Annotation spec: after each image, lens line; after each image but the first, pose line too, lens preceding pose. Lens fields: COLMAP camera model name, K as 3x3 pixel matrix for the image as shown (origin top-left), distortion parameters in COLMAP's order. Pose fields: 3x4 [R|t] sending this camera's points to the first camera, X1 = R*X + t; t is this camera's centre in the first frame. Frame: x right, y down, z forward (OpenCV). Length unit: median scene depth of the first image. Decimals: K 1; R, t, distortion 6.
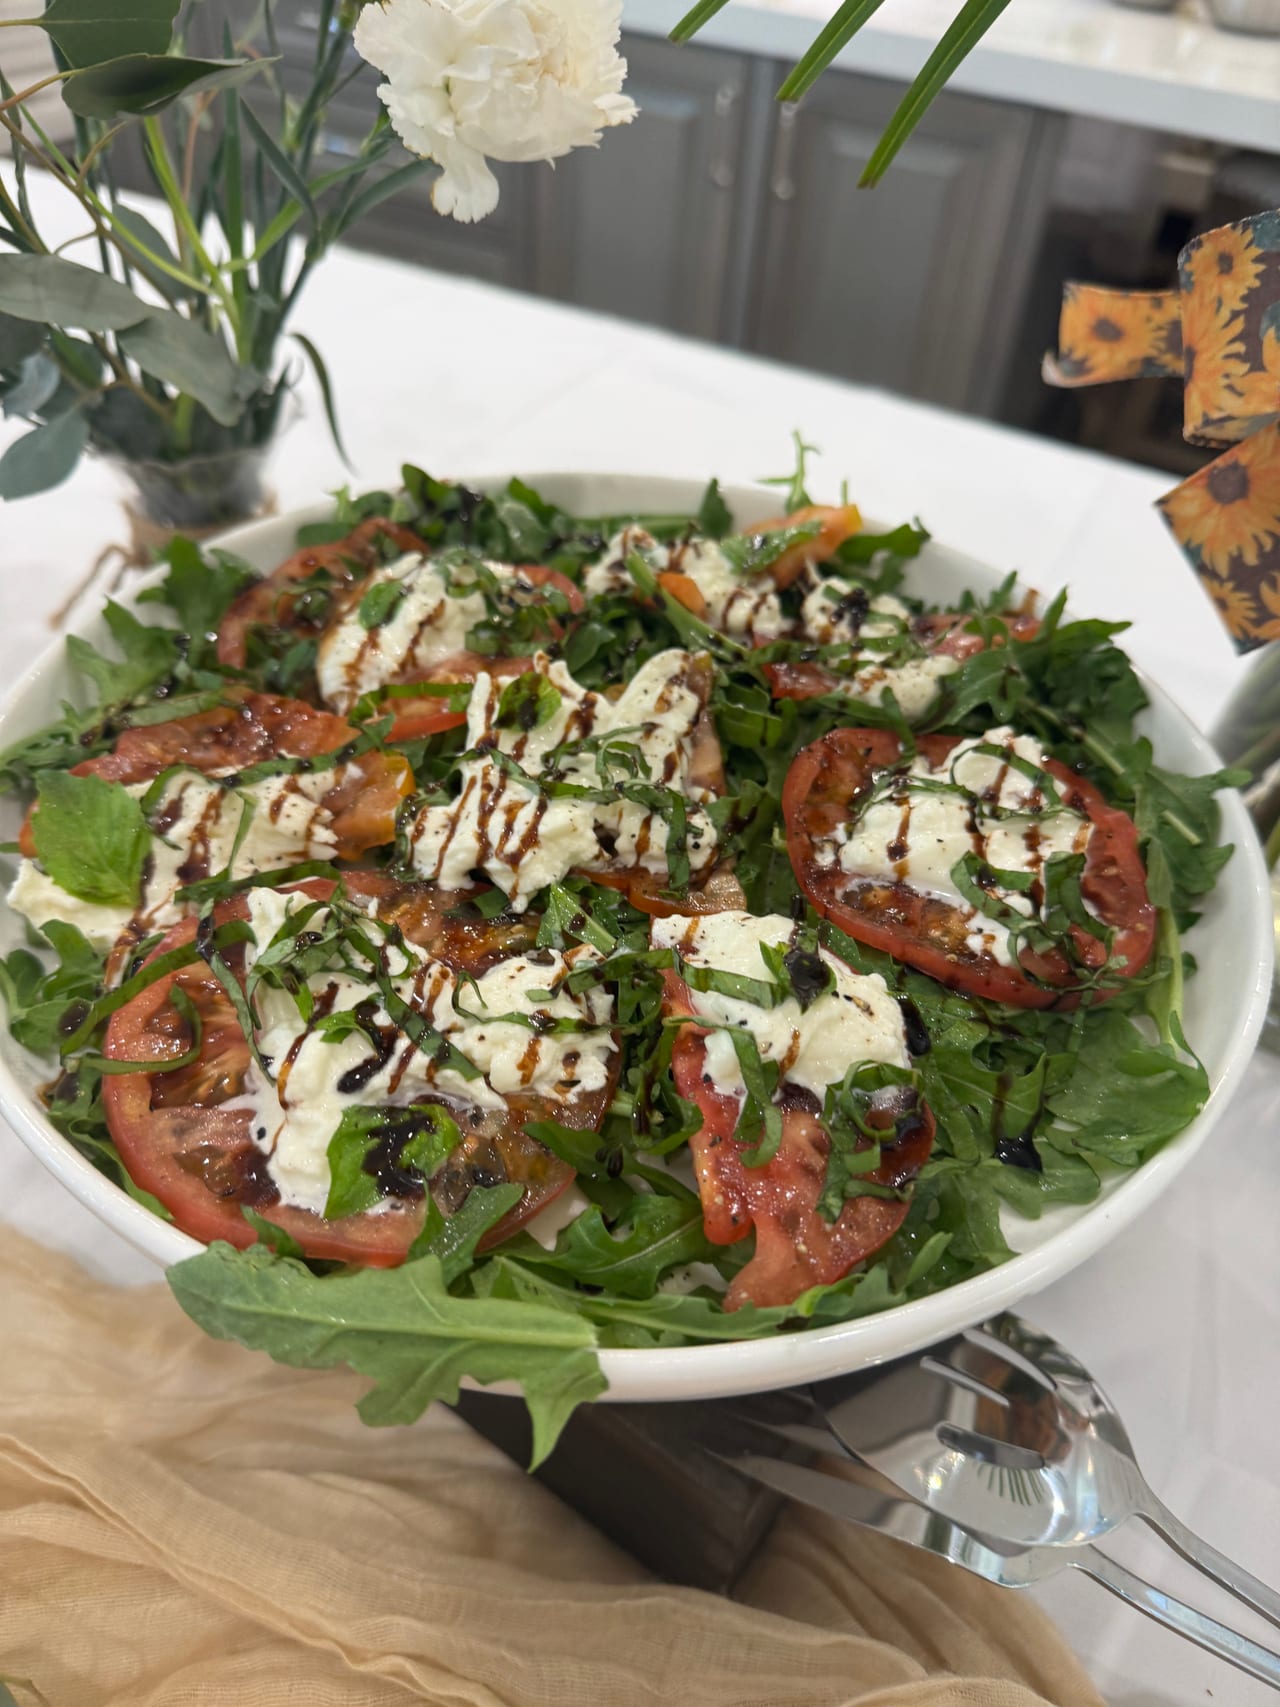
lens RADIAL K [[1101.9, 0, 598.8], [0, 1101.9, 852.9], [0, 0, 1]] dist [0.030169, -0.000242]
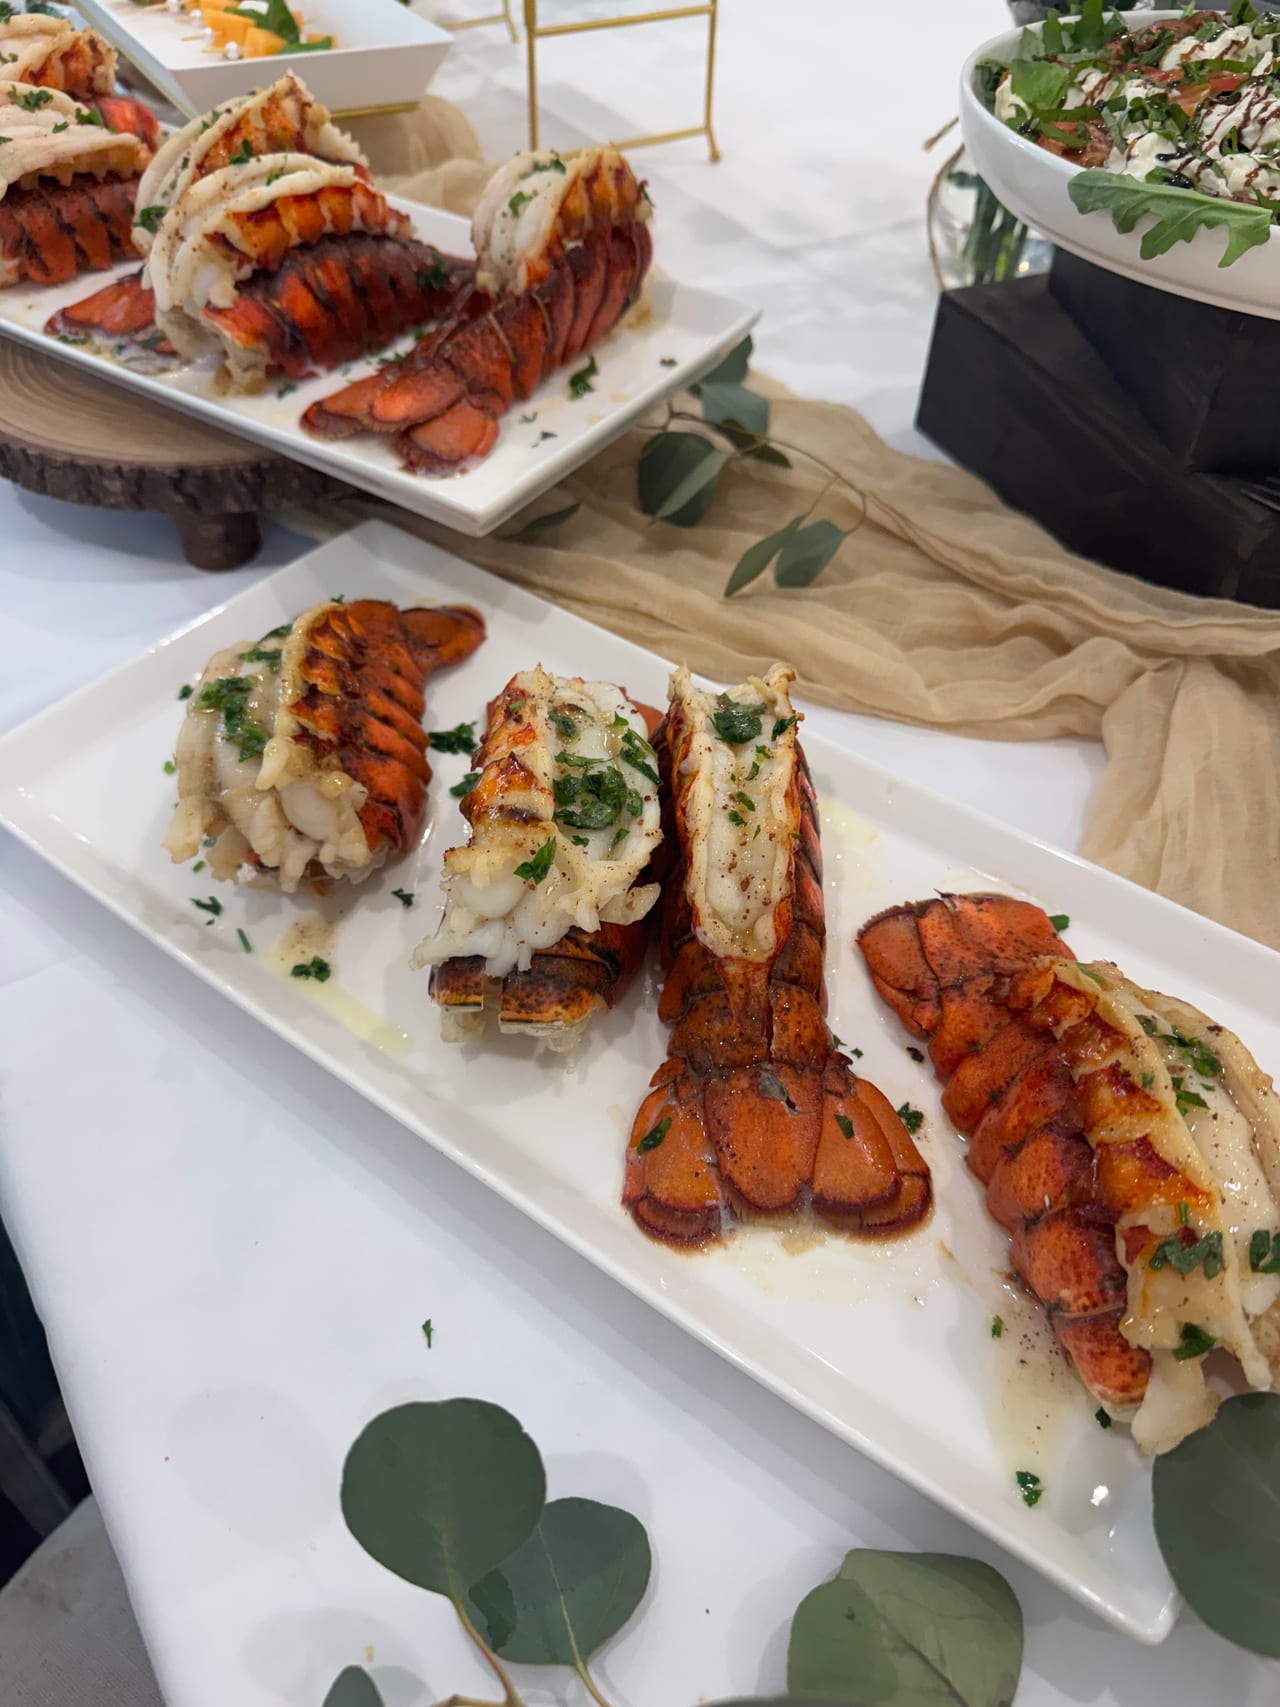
lens RADIAL K [[1237.0, 0, 632.2], [0, 1237.0, 822.1], [0, 0, 1]] dist [0.066394, -0.097816]
pose [[0.876897, 0.319774, -0.358882, 0.112193], [-0.327539, 0.943957, 0.040780, 1.311636], [0.351810, 0.081788, 0.932492, -1.141515]]
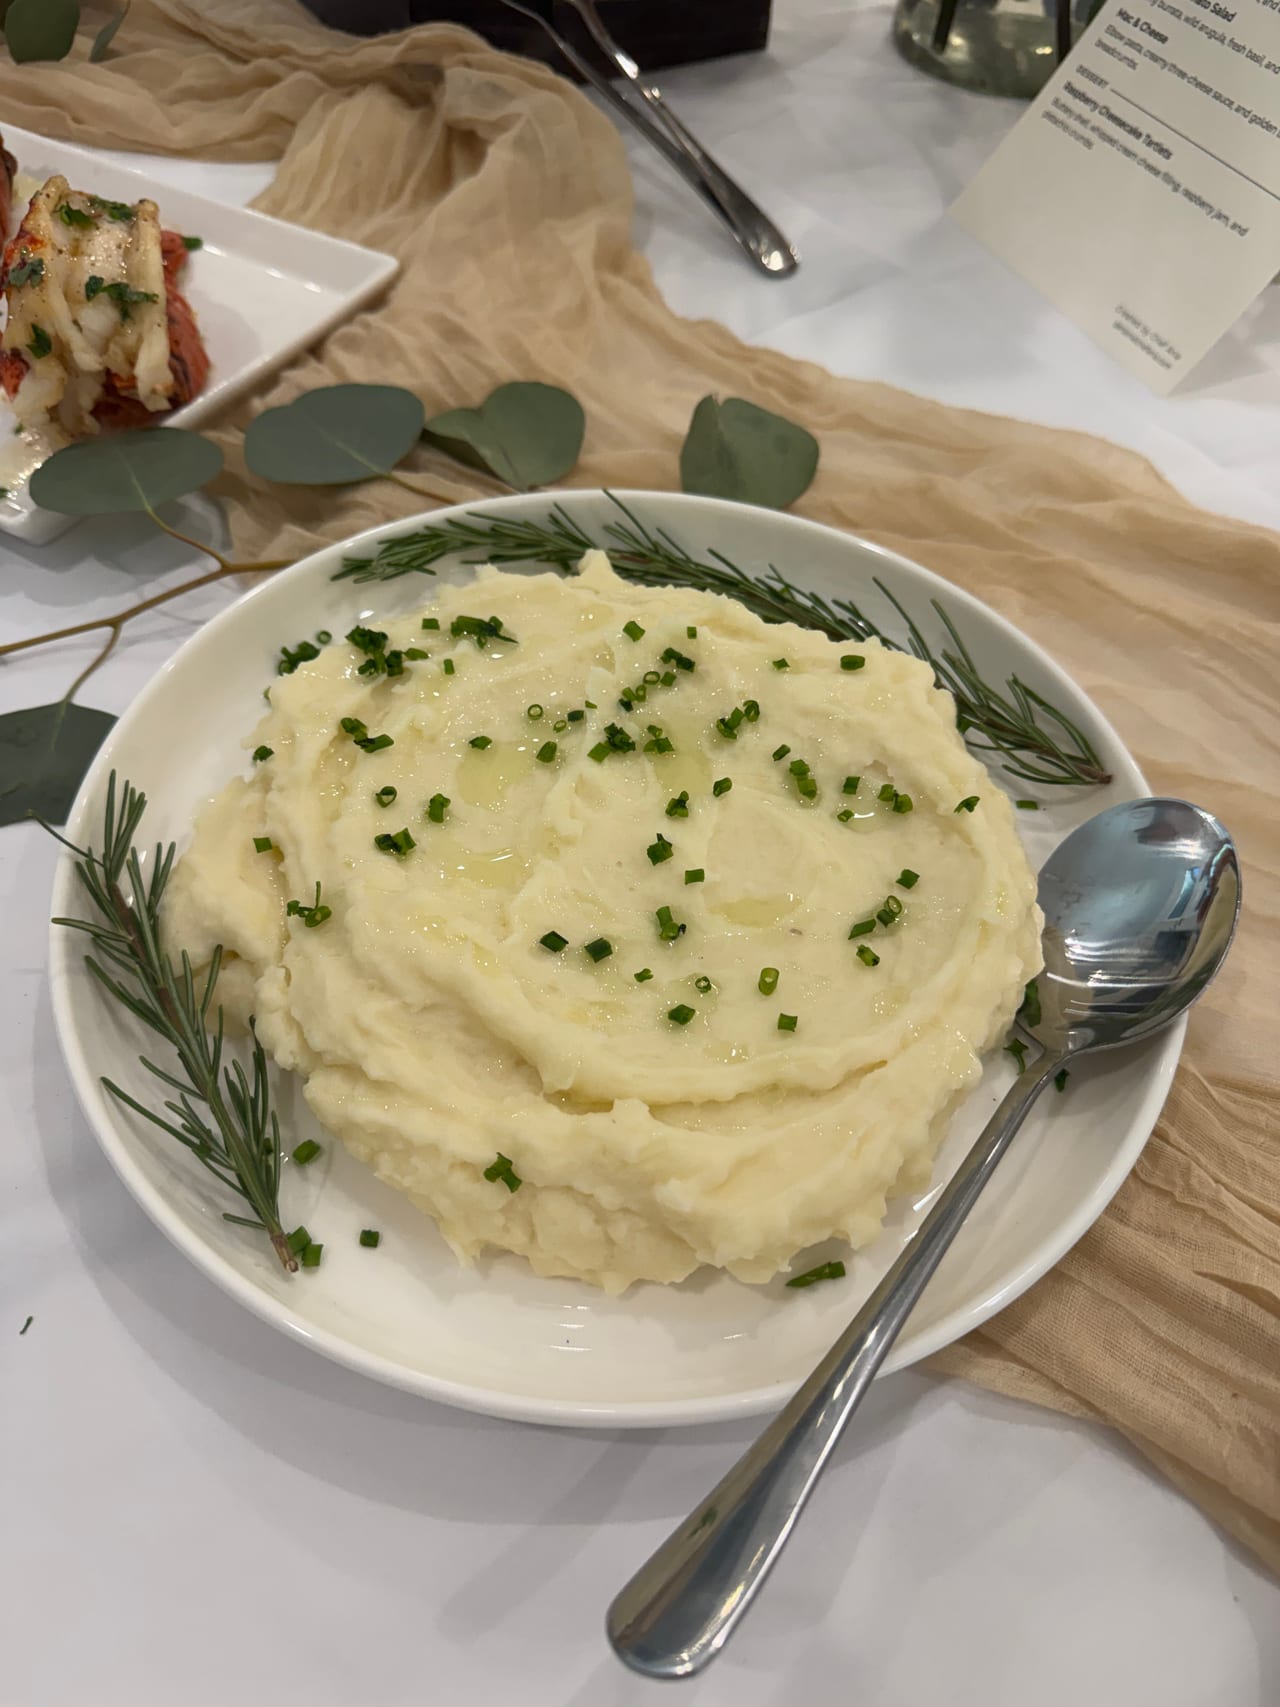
lens RADIAL K [[1262.1, 0, 660.4], [0, 1262.1, 873.5], [0, 0, 1]] dist [0.031187, -0.027752]
pose [[0.905661, 0.290618, -0.308739, 1.945272], [-0.267567, 0.956585, 0.115555, 1.946190], [0.328918, -0.022045, 0.944101, -1.263123]]
